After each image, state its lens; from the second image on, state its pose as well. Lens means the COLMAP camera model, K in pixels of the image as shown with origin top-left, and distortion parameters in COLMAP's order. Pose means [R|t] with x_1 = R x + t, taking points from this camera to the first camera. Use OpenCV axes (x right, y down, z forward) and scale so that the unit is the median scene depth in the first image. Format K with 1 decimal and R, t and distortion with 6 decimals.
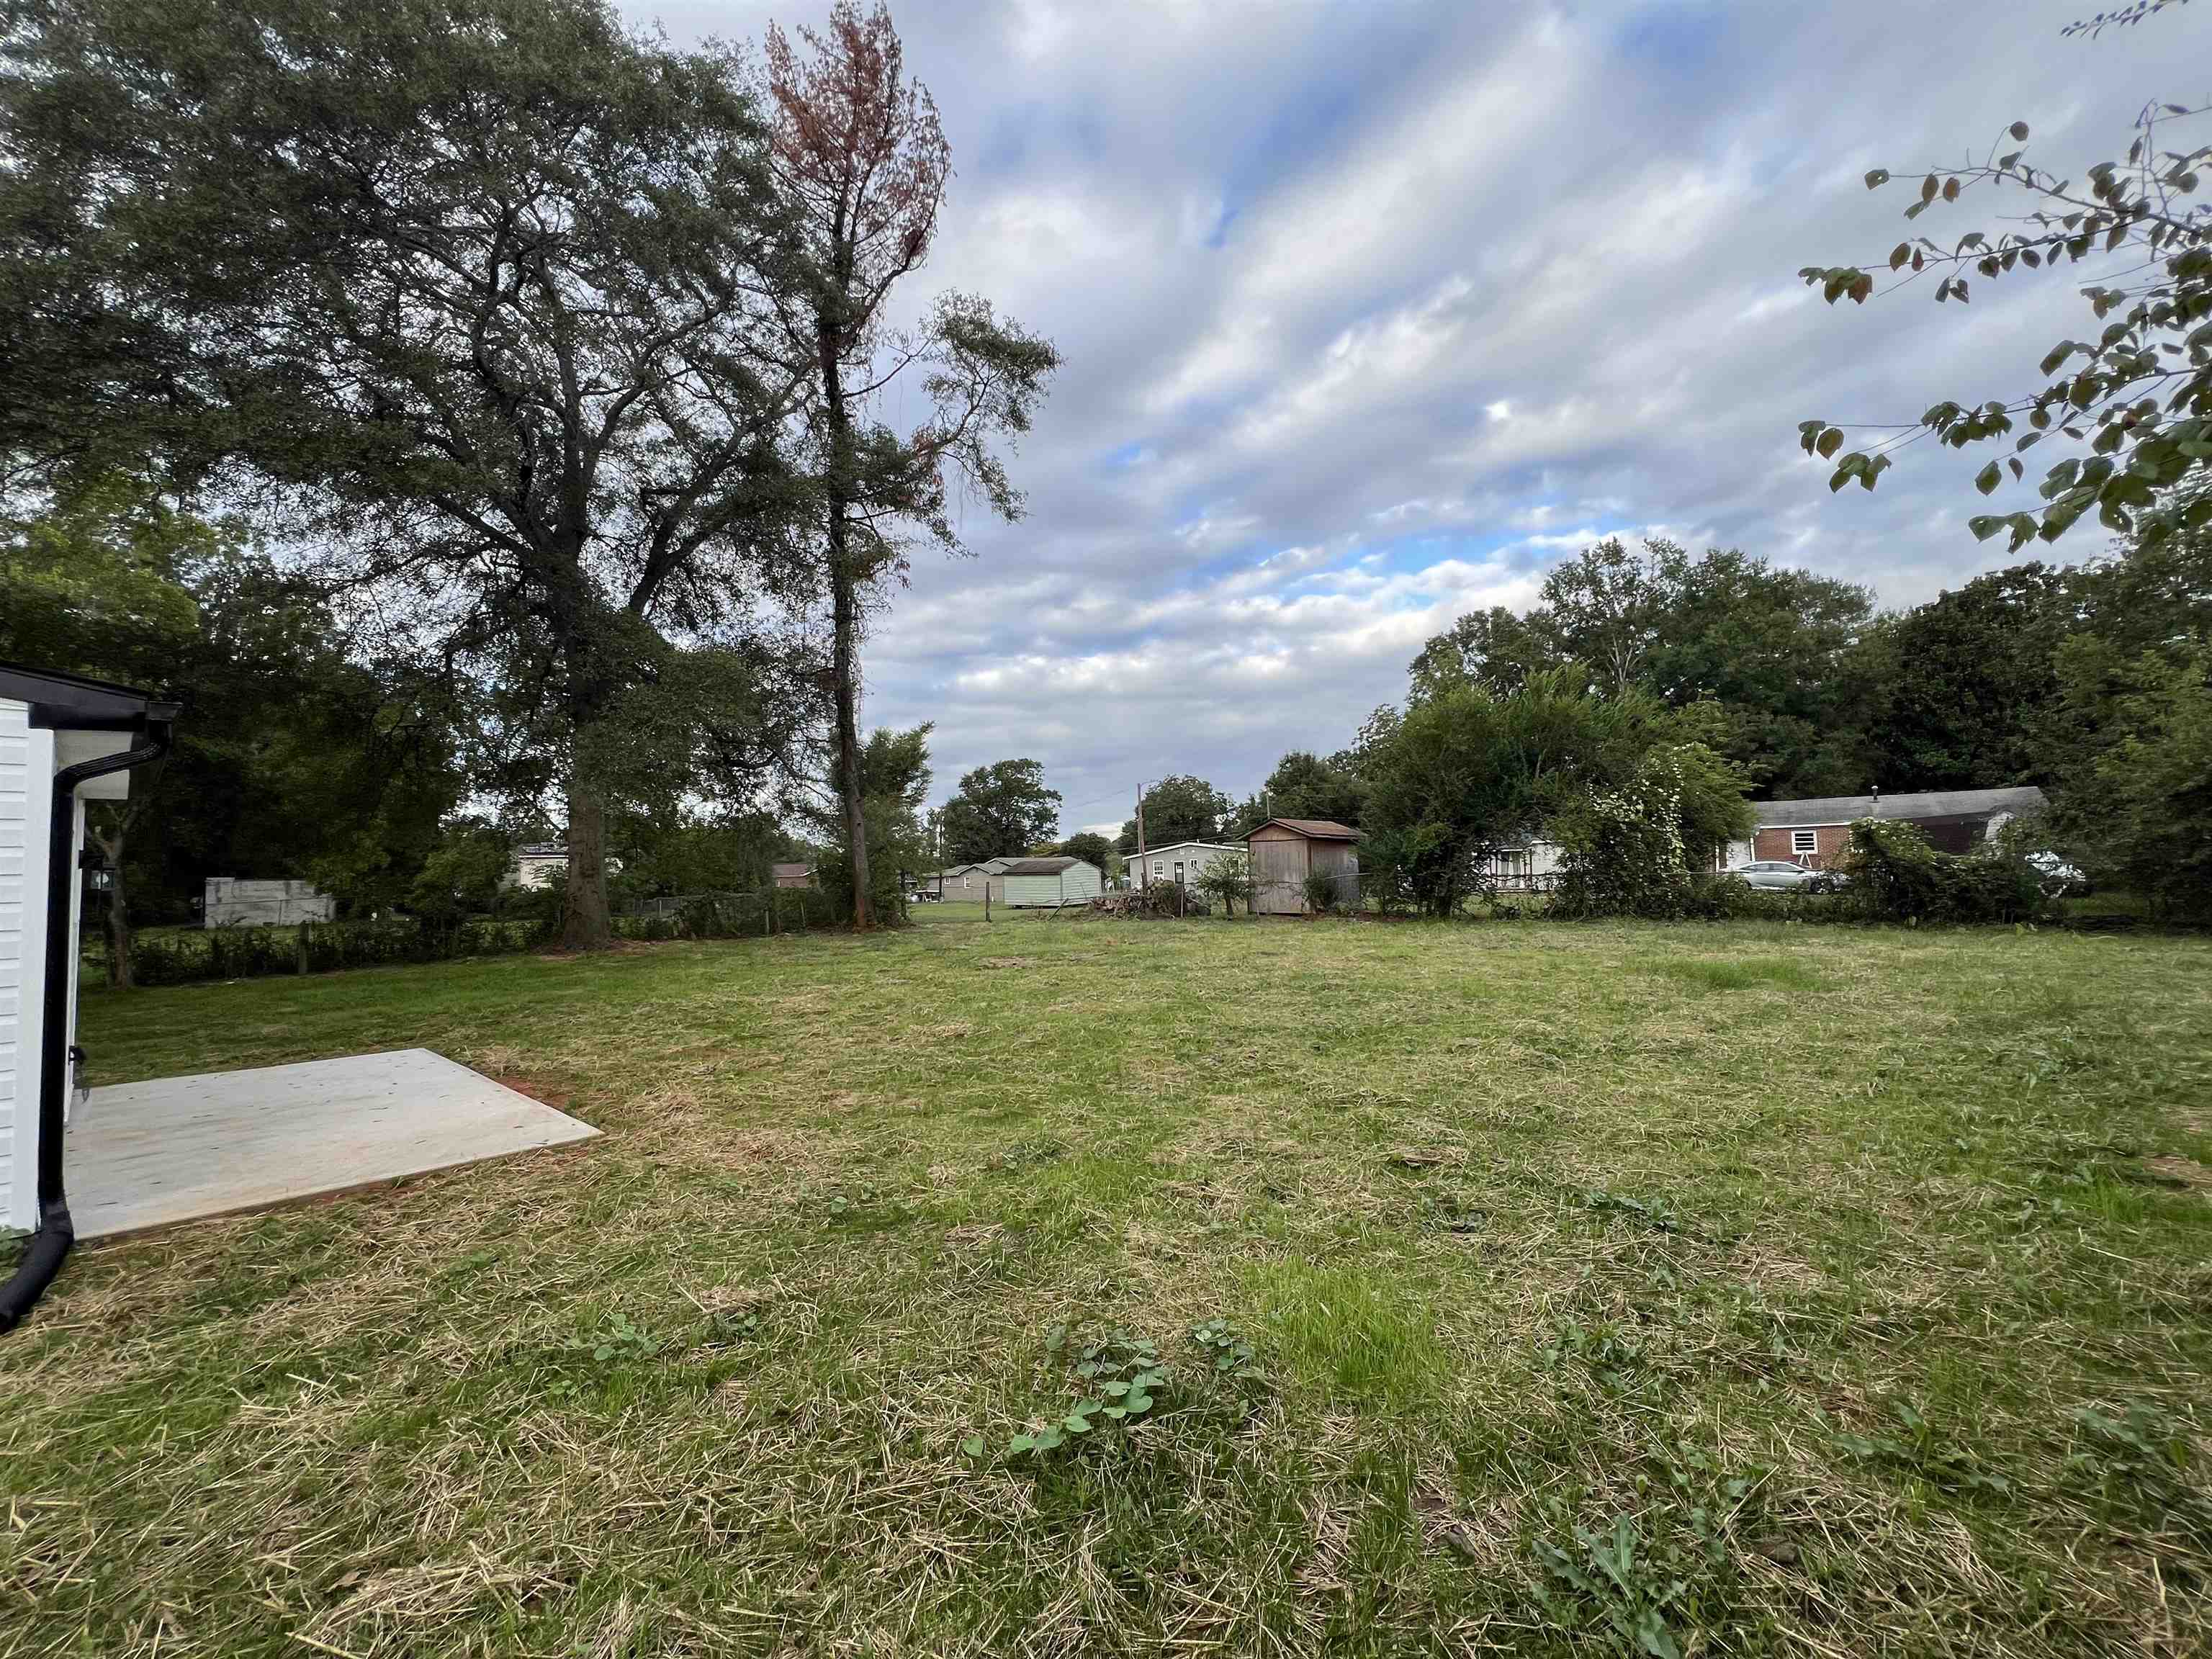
lens RADIAL K [[889.4, 0, 1095.7], [0, 889.4, 826.9], [0, 0, 1]] dist [-0.002528, -0.000190]
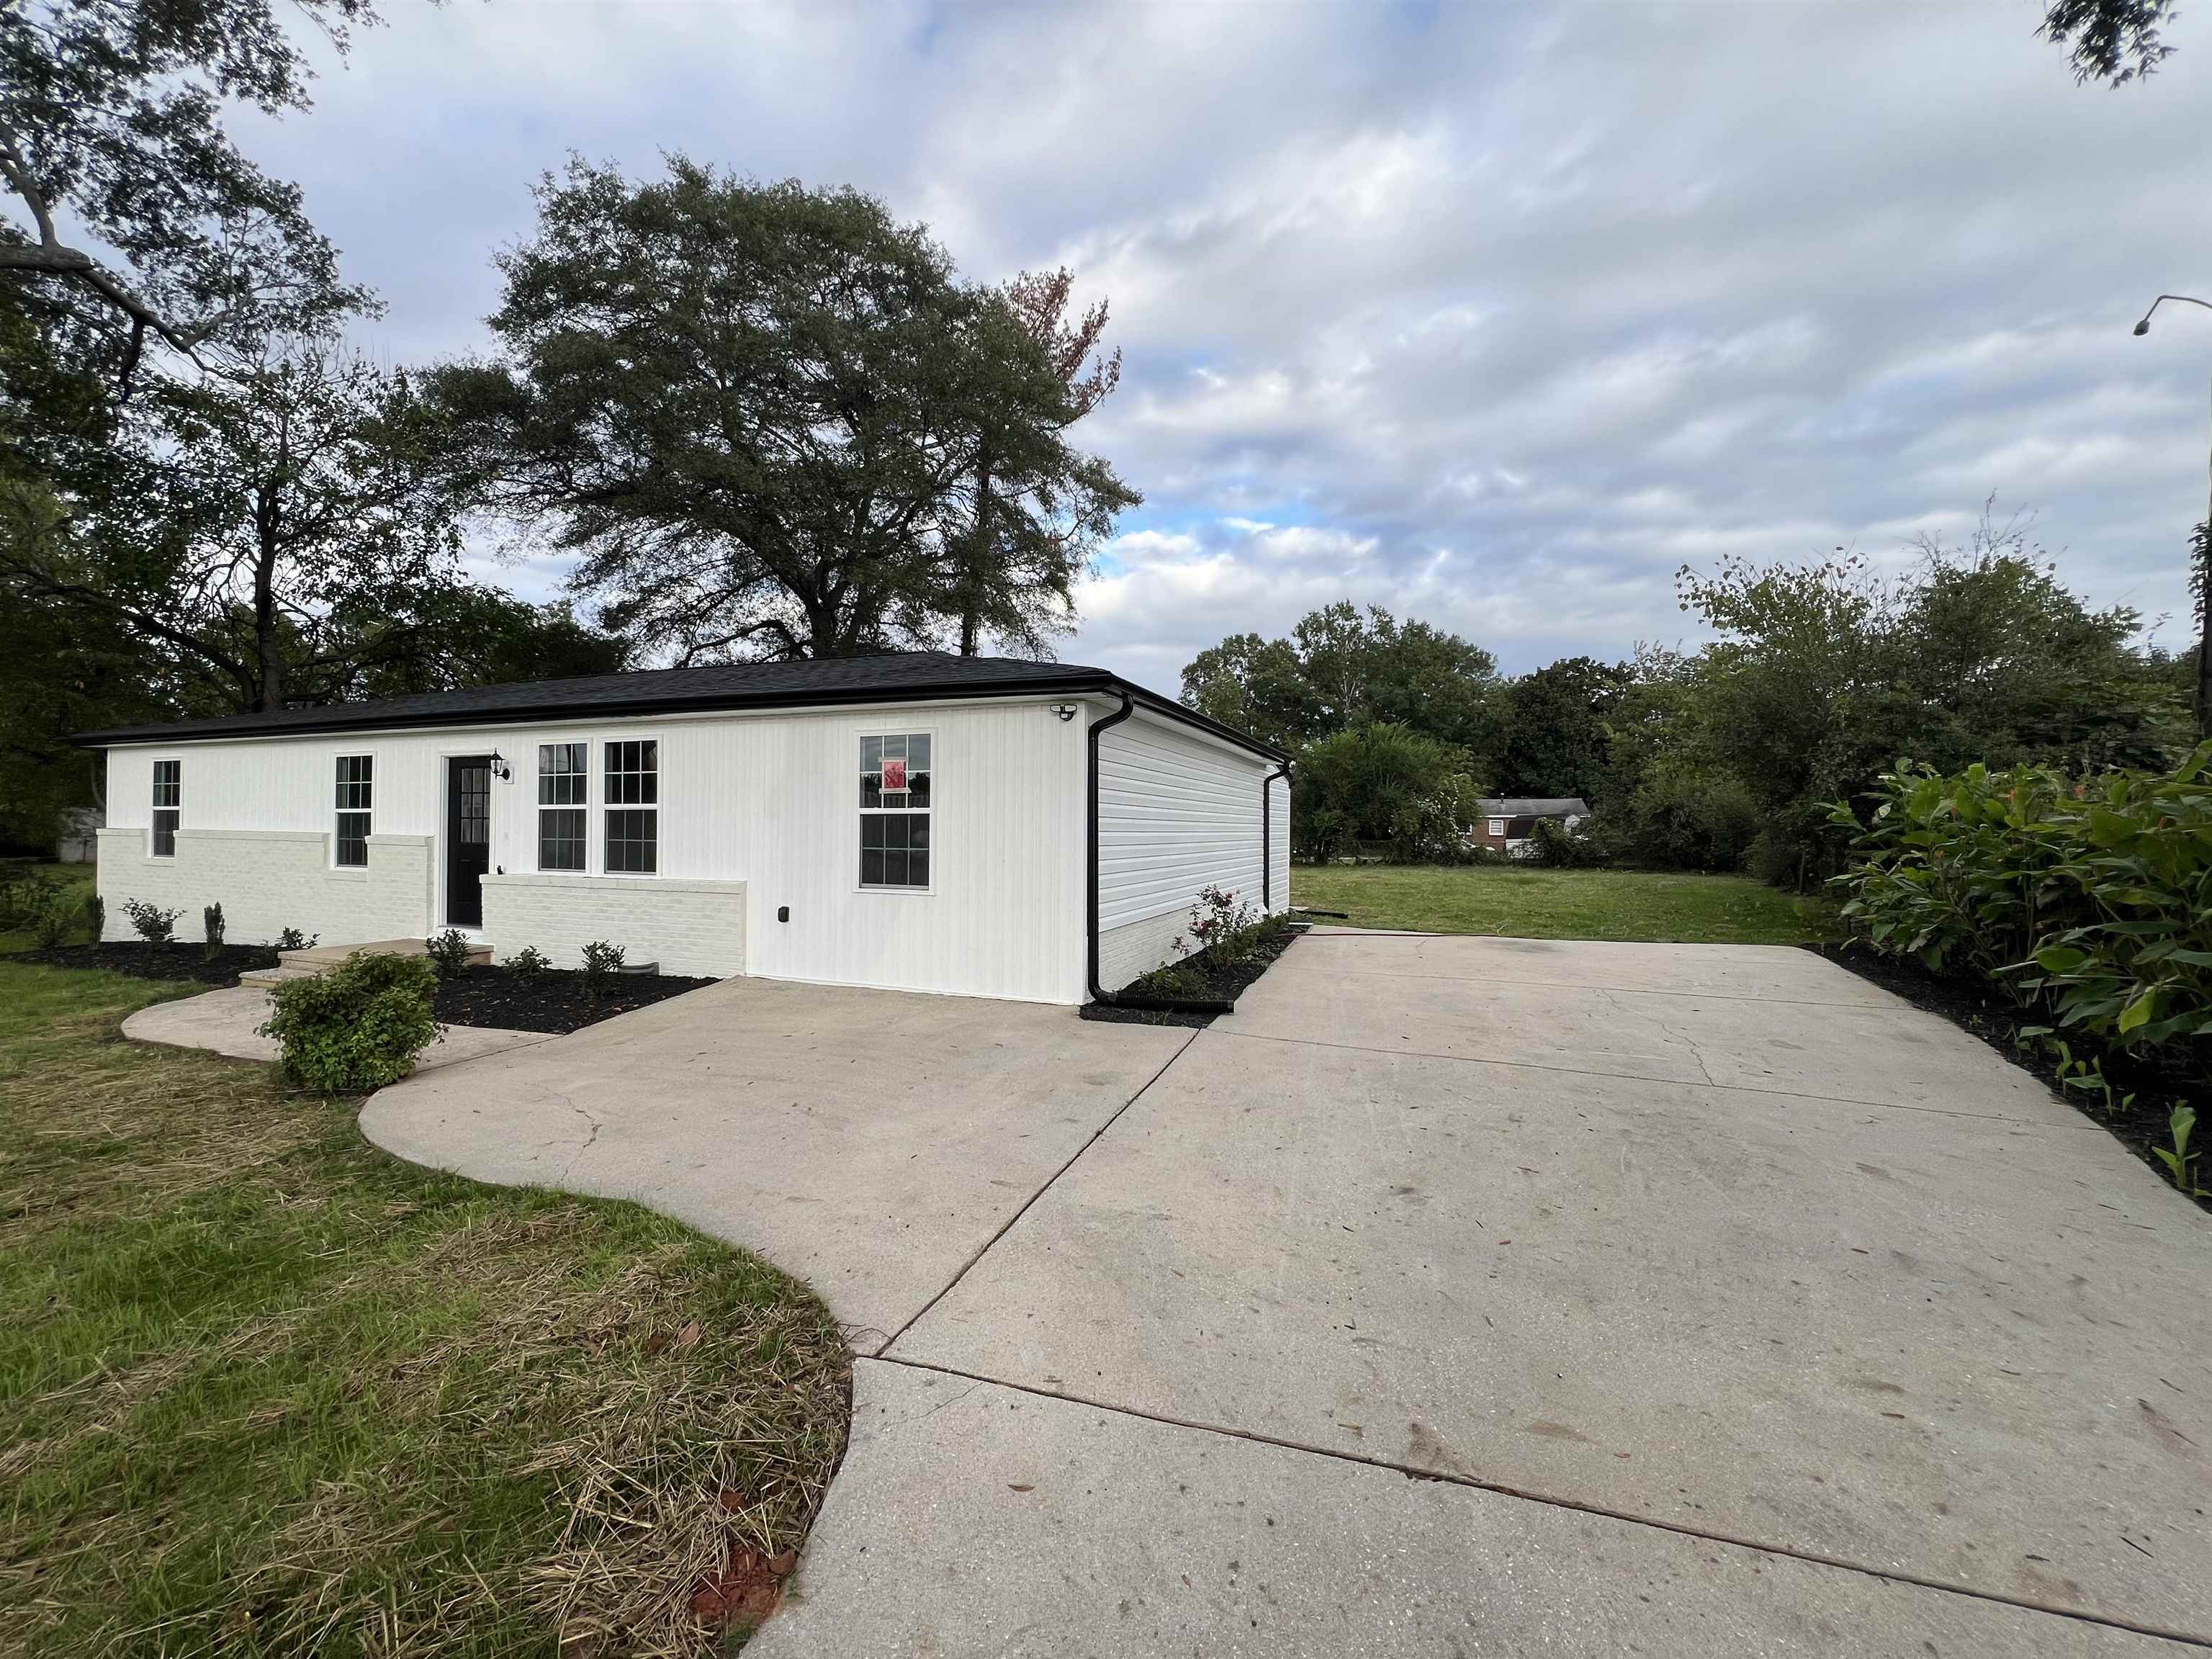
lens RADIAL K [[890.7, 0, 1097.1], [0, 890.7, 825.1], [0, 0, 1]] dist [0.001119, -0.000015]
pose [[0.940404, 0.035364, 0.338216, -0.299294], [-0.048066, 0.998416, 0.029253, -0.001337], [-0.336646, -0.043766, 0.940614, -0.224471]]
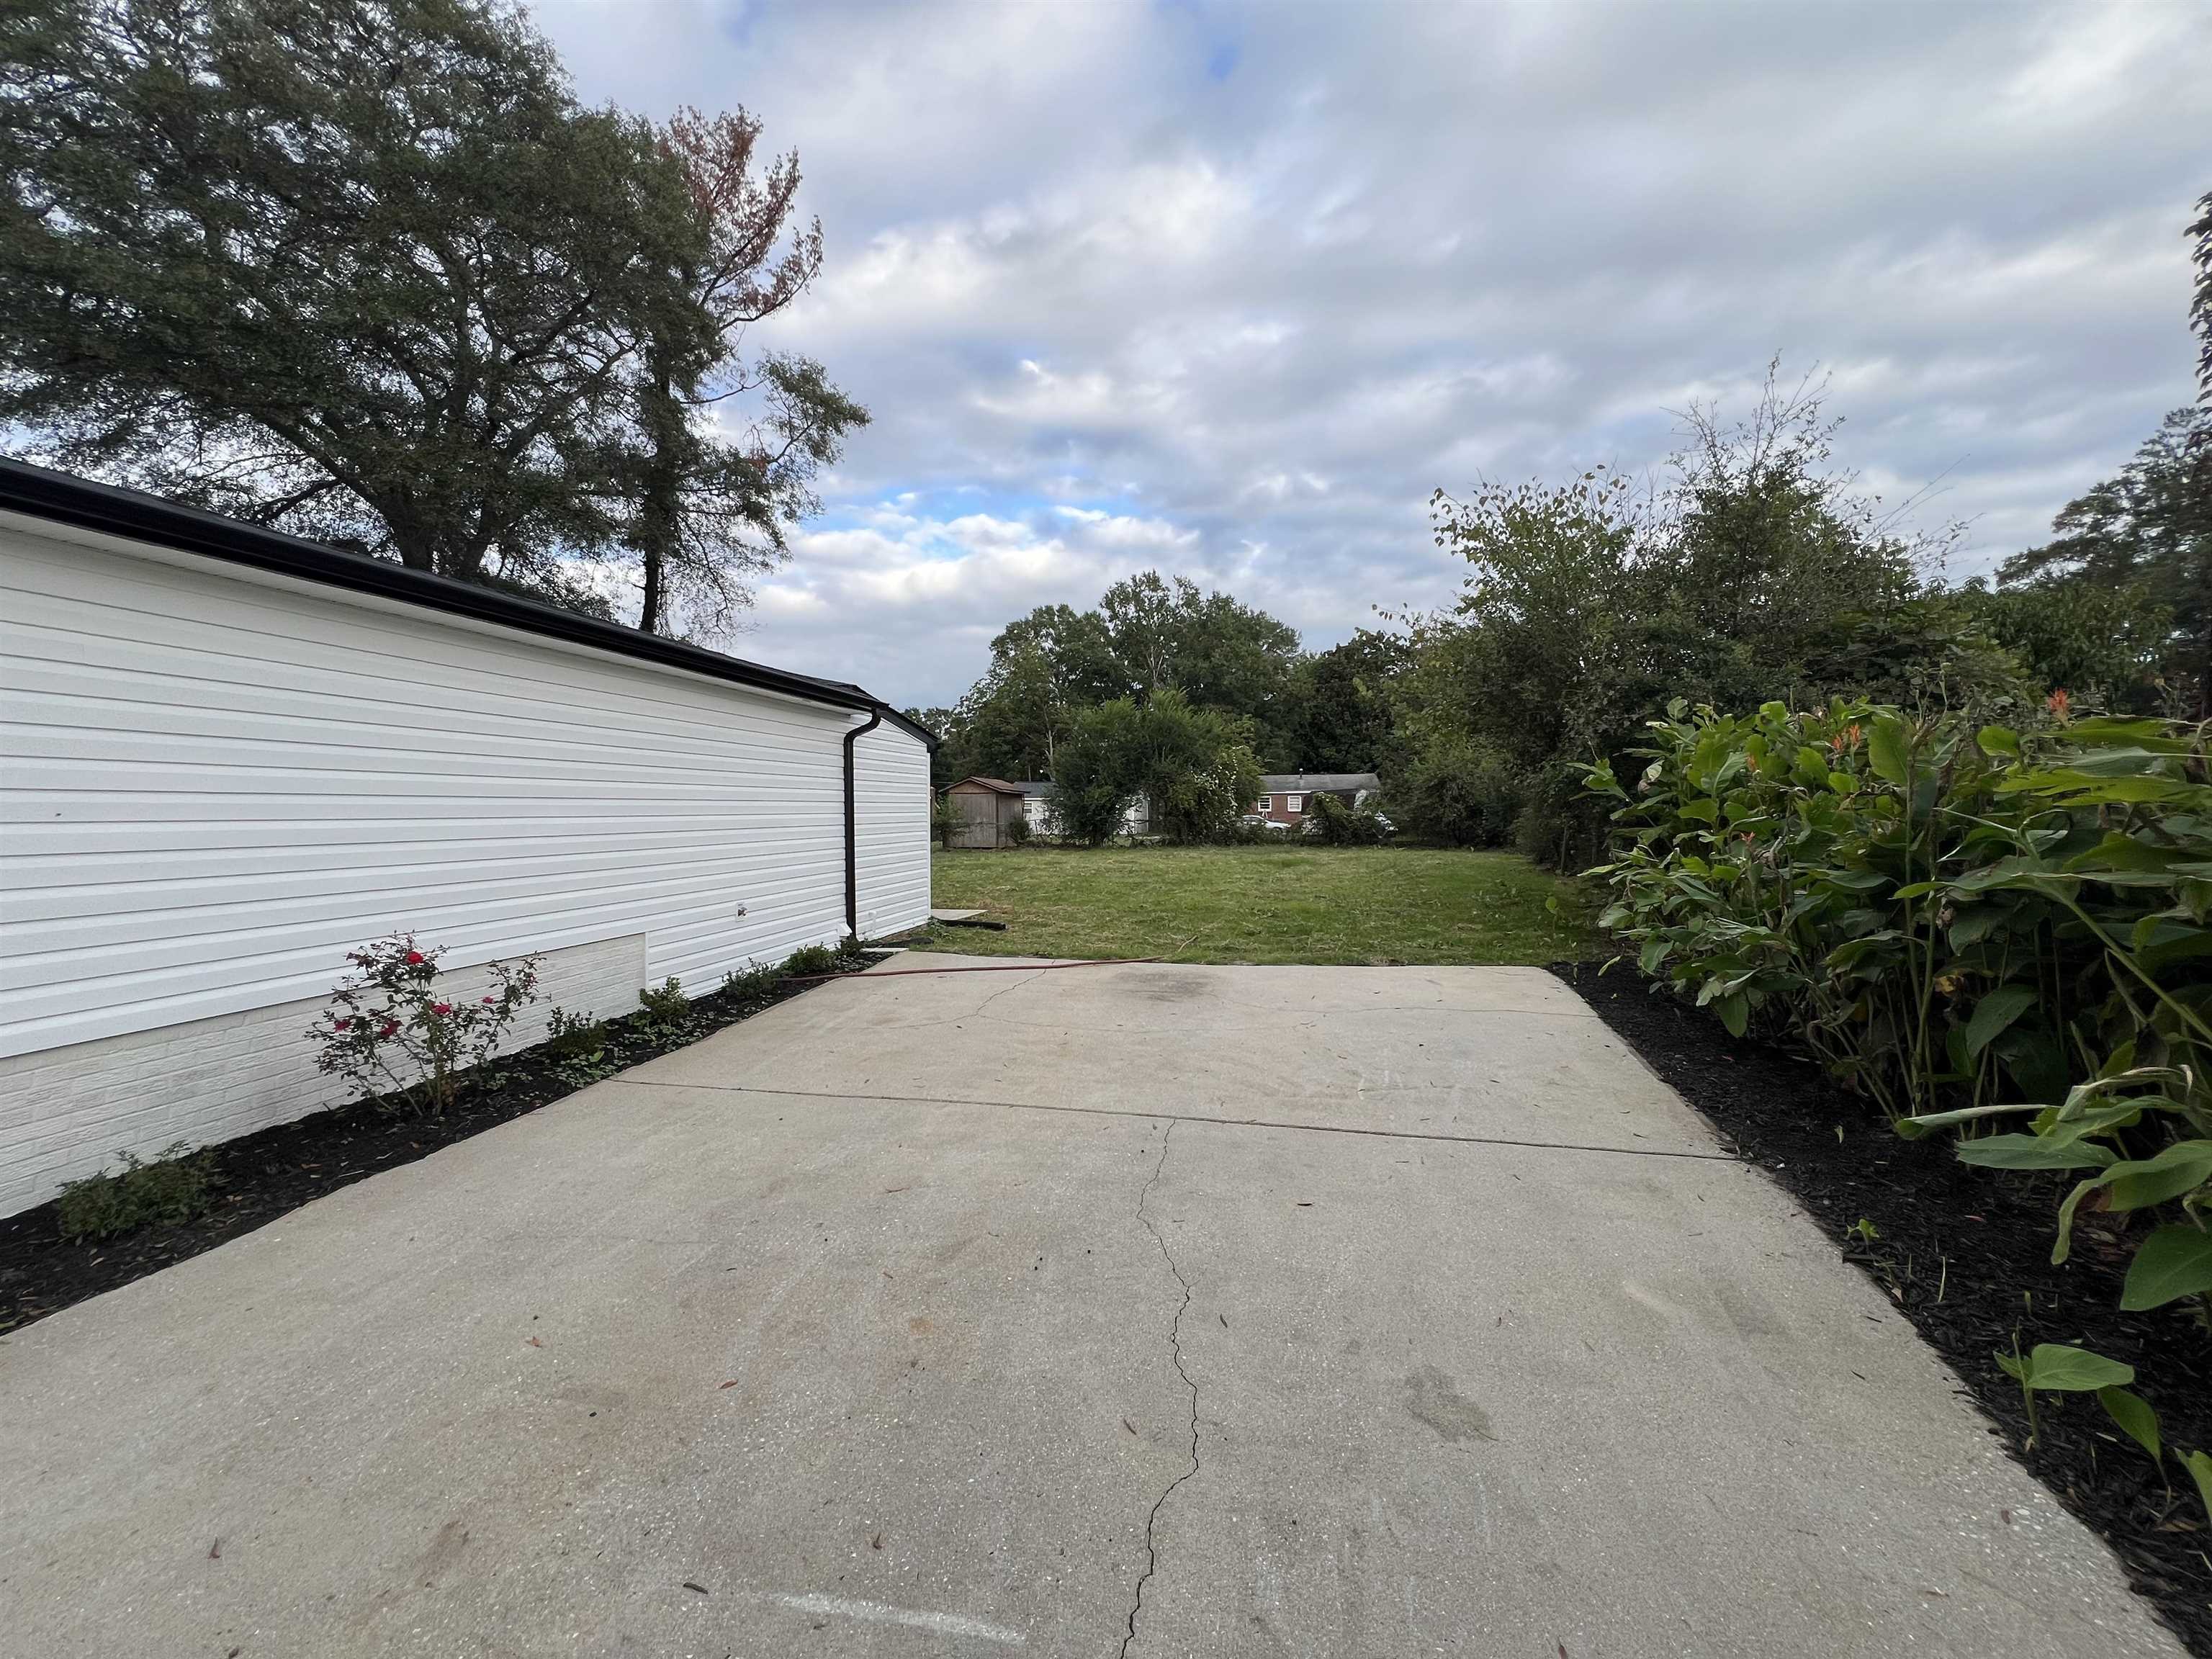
lens RADIAL K [[890.7, 0, 1097.1], [0, 890.7, 825.1], [0, 0, 1]] dist [0.001119, -0.000015]
pose [[0.866144, 0.012791, 0.499631, -0.190831], [-0.039858, 0.998256, 0.043541, -0.001433], [-0.498203, -0.057627, 0.865143, -0.161810]]
